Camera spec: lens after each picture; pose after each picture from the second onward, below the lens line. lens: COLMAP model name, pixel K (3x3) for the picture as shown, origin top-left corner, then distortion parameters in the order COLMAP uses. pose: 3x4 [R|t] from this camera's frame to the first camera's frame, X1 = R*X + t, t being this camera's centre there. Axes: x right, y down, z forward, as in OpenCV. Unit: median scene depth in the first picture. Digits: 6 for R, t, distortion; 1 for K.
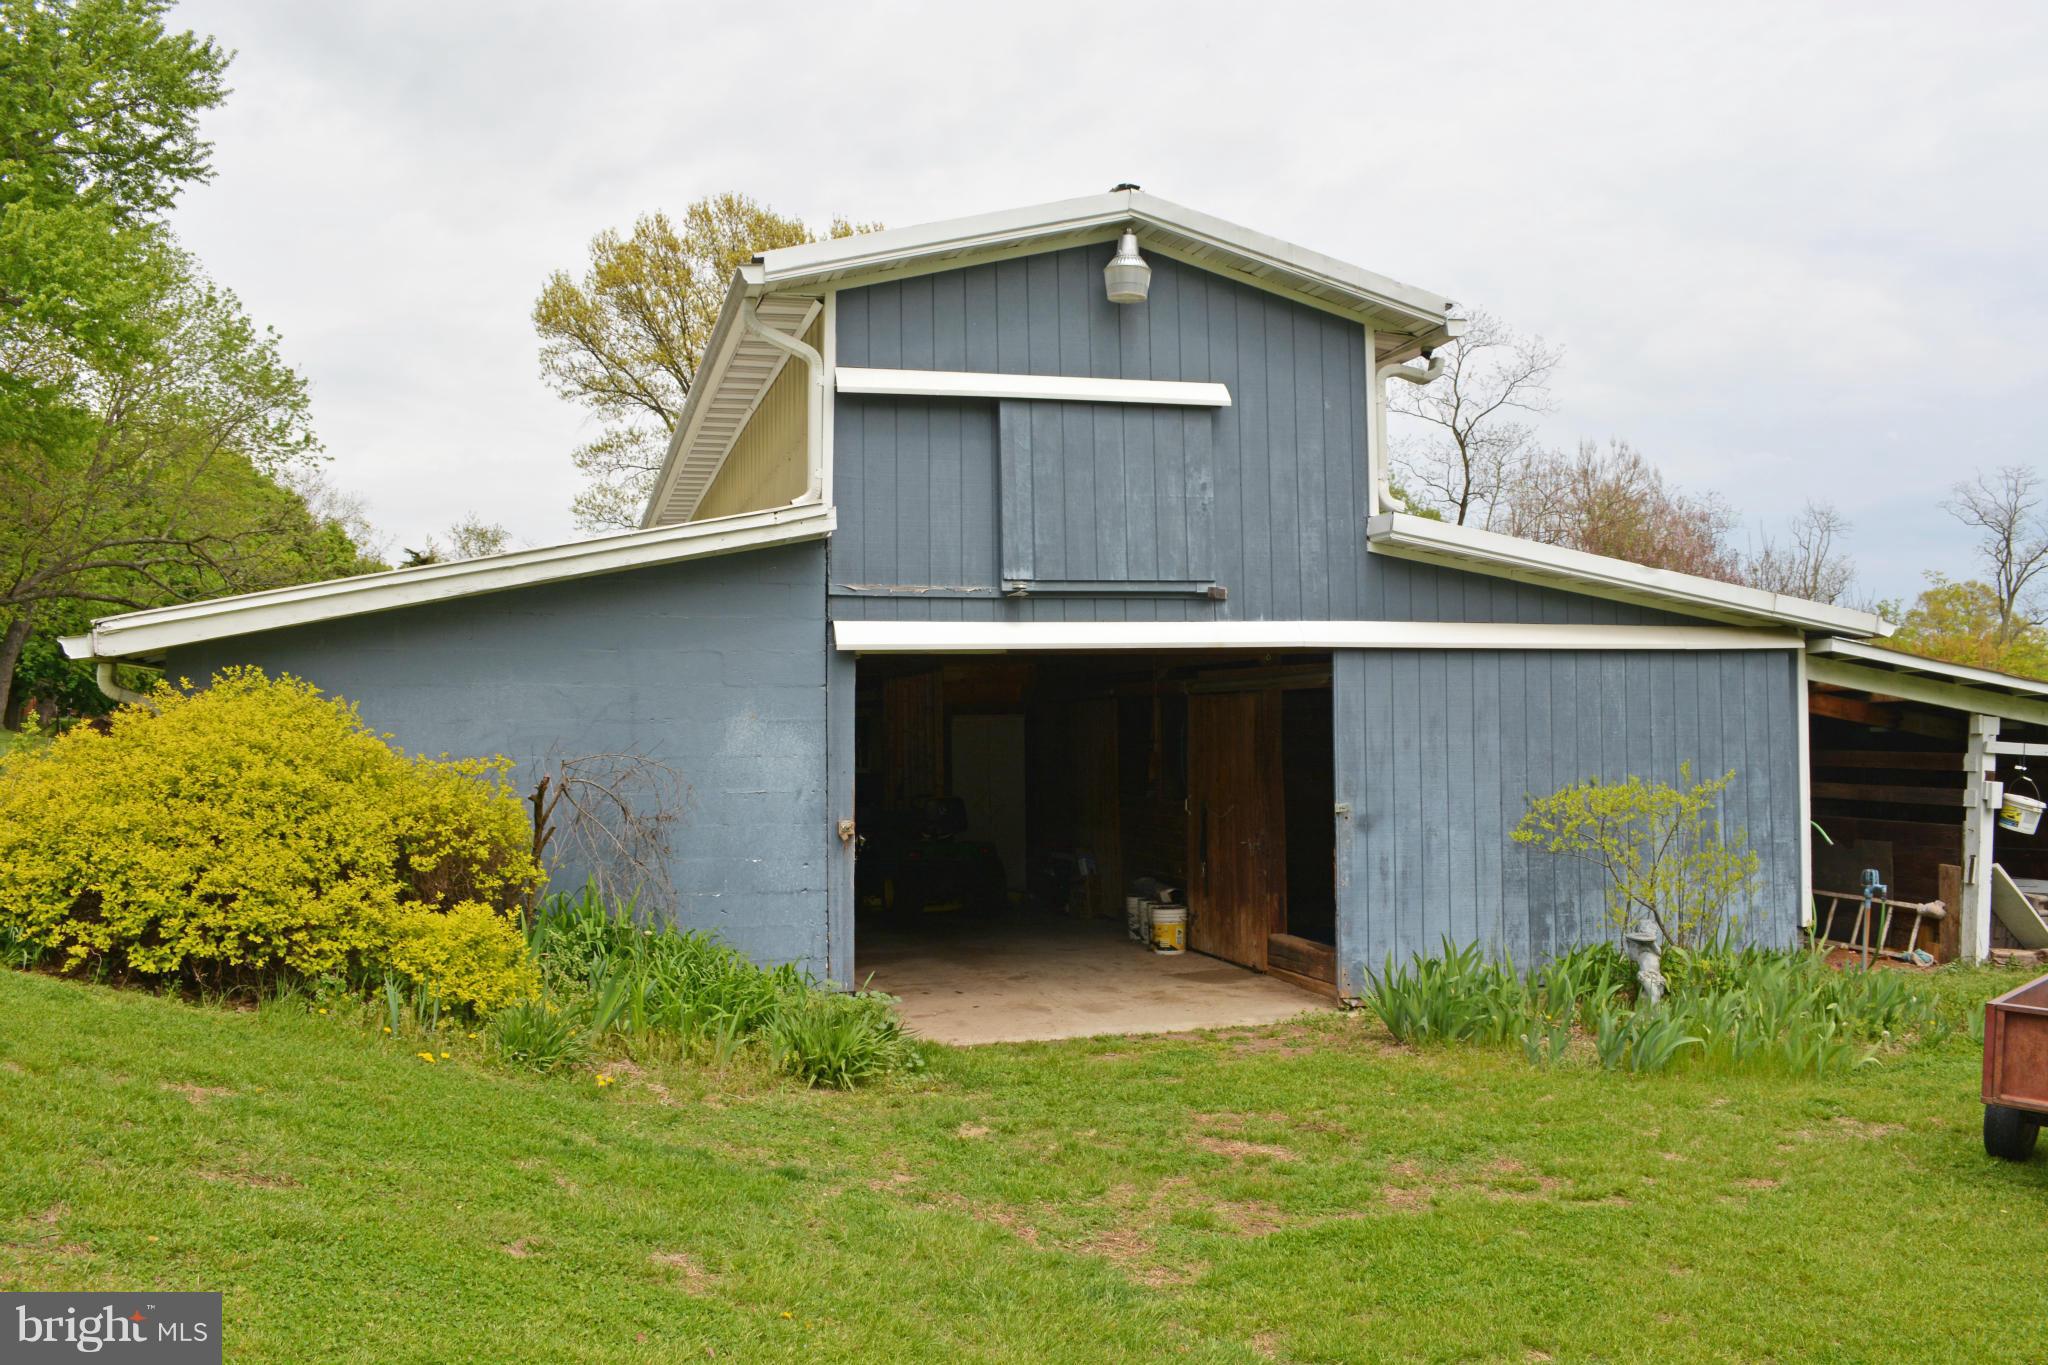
lens RADIAL K [[1596.3, 0, 1024.0], [0, 1596.3, 682.5], [0, 0, 1]] dist [-0.094180, -0.001873]
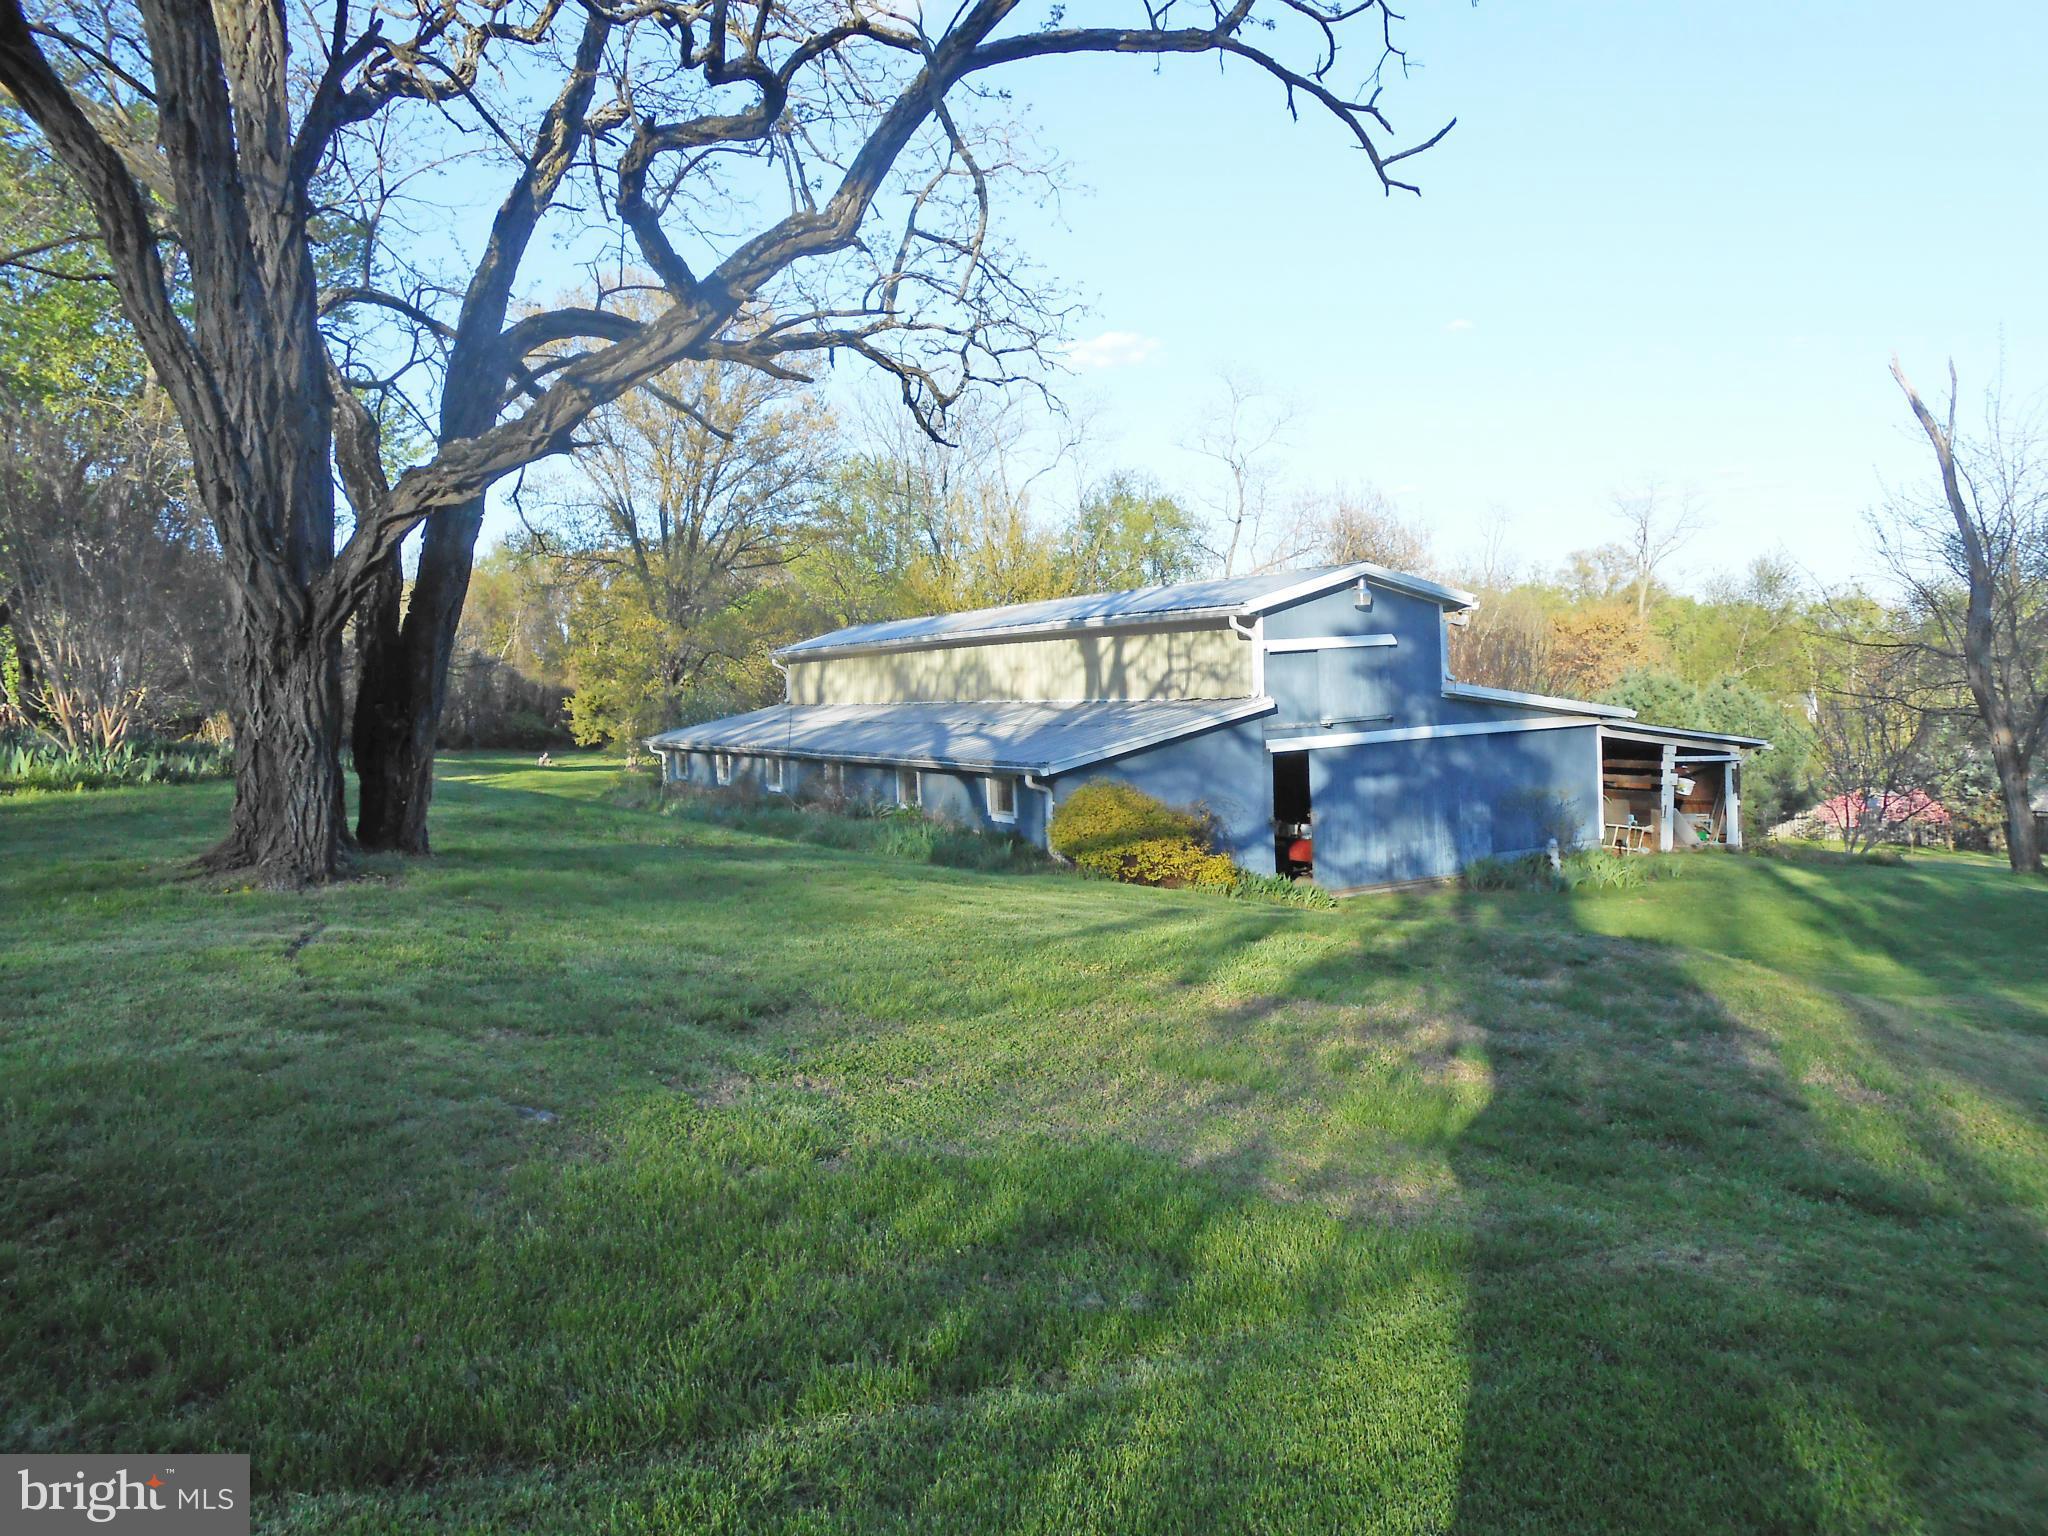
lens RADIAL K [[1656.4, 0, 1015.0], [0, 1656.4, 759.0], [0, 0, 1]] dist [-0.003112, 0.008165]
pose [[0.976566, -0.043853, 0.210702, -0.867346], [0.026783, 0.996173, 0.083198, -0.192251], [-0.213544, -0.075605, 0.974003, -1.225152]]
